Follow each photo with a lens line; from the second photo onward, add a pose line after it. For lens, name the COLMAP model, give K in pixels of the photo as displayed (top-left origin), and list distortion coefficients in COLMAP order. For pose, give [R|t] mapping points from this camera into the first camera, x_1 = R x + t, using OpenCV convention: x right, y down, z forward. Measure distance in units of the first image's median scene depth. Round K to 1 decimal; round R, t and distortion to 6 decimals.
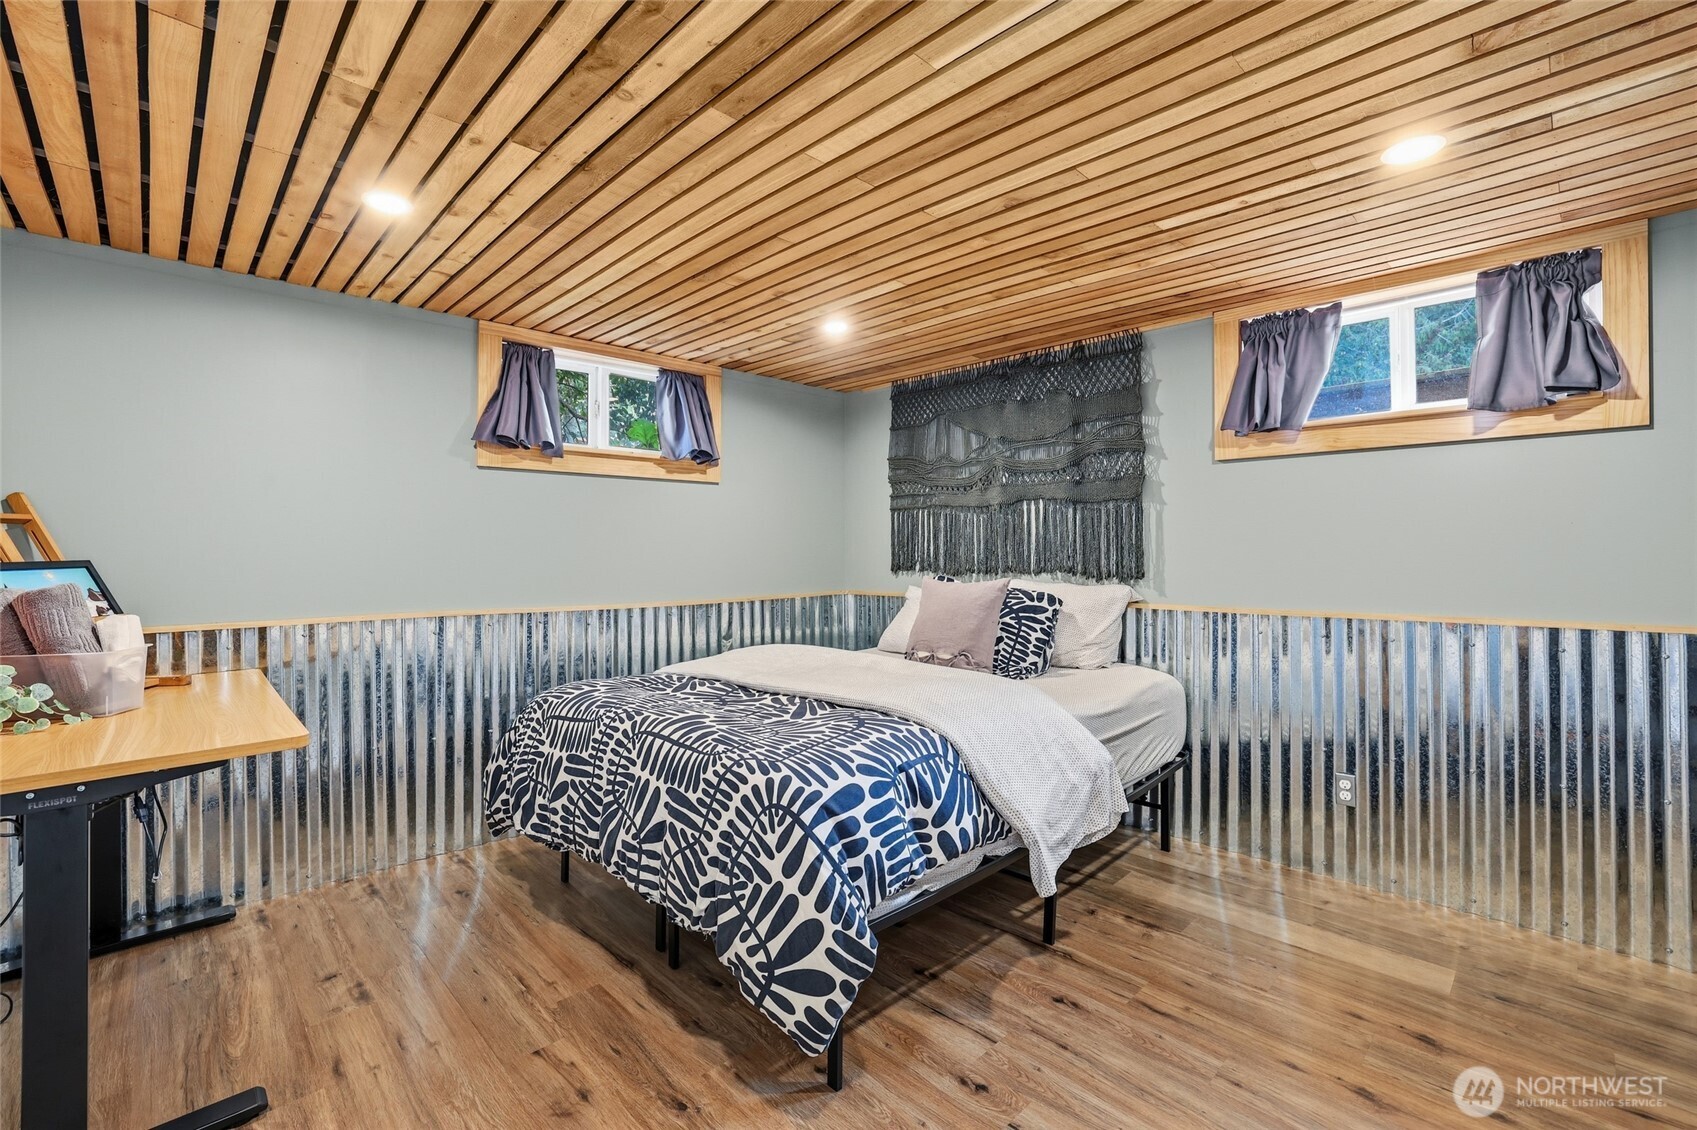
lens RADIAL K [[753.0, 0, 849.6], [0, 753.0, 552.5], [0, 0, 1]] dist [-0.030626, 0.000349]
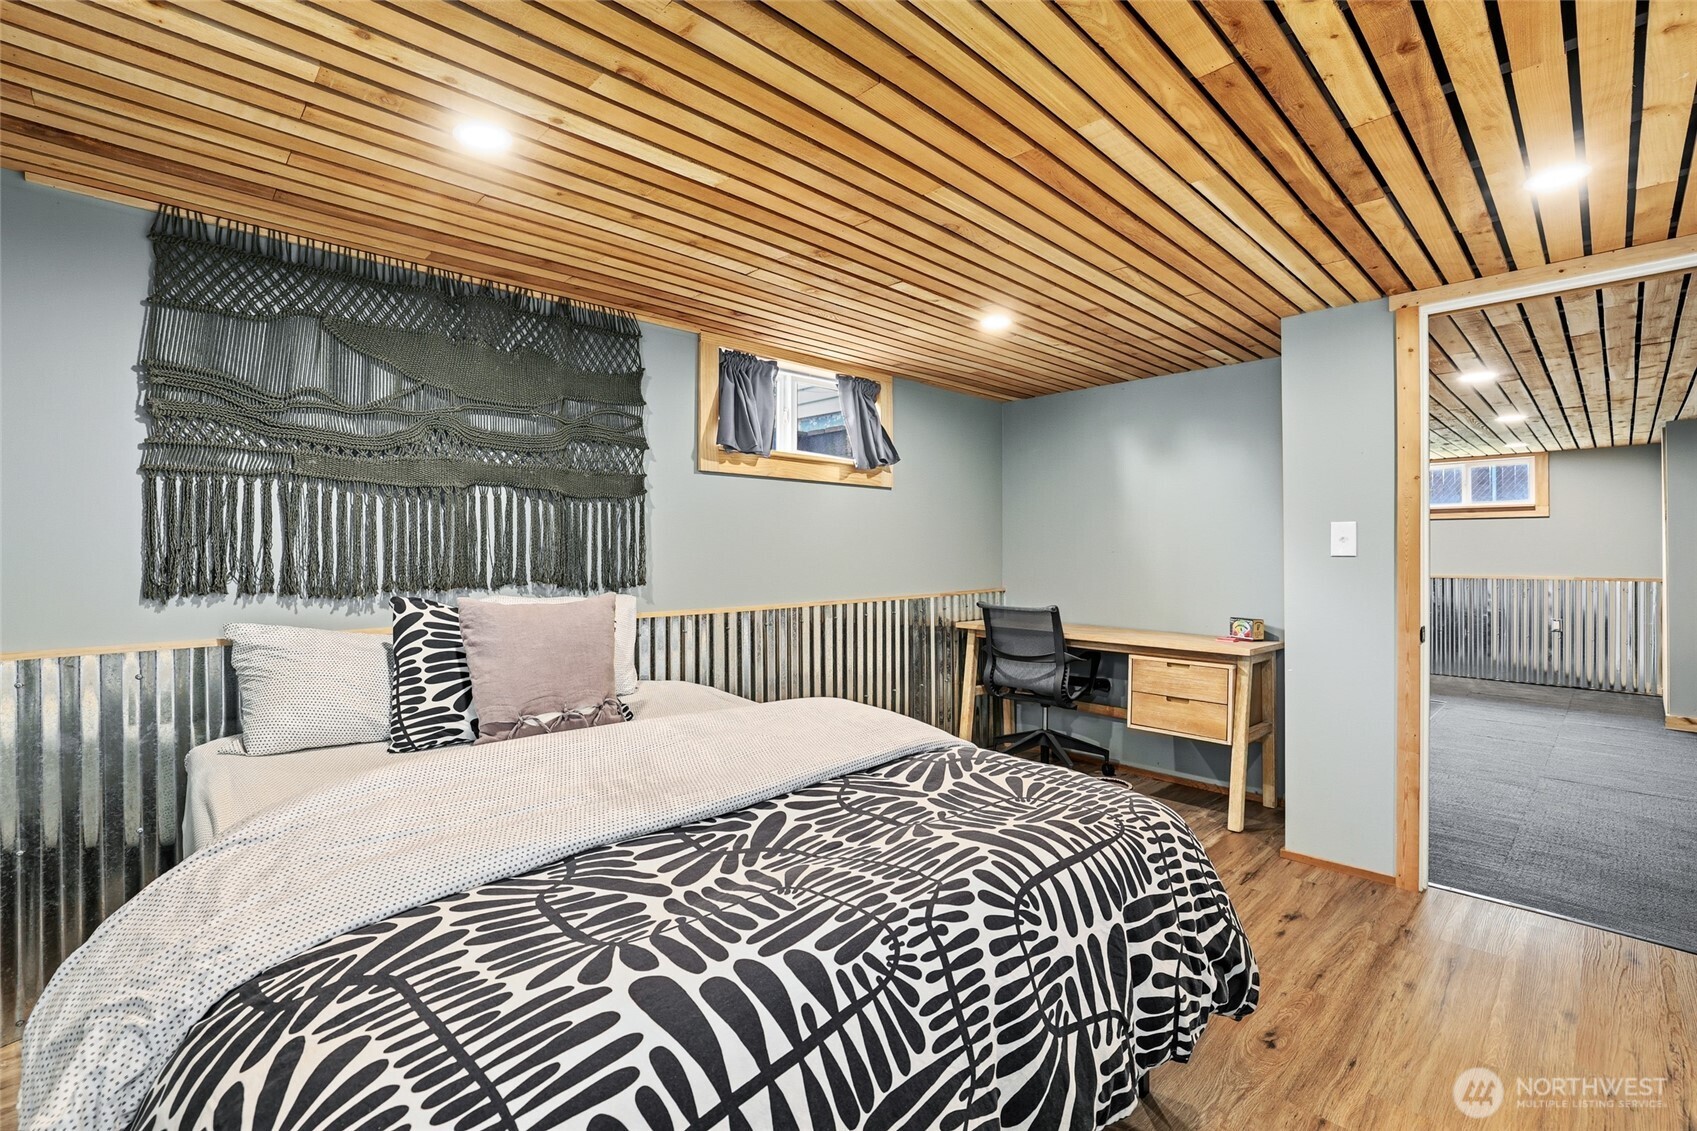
lens RADIAL K [[753.0, 0, 849.6], [0, 753.0, 553.0], [0, 0, 1]] dist [-0.030626, 0.000349]
pose [[0.001275, 0.002242, 0.999997, -0.580114], [0.000084, 0.999997, -0.002242, -0.004331], [-0.999999, 0.000087, 0.001274, 0.793001]]
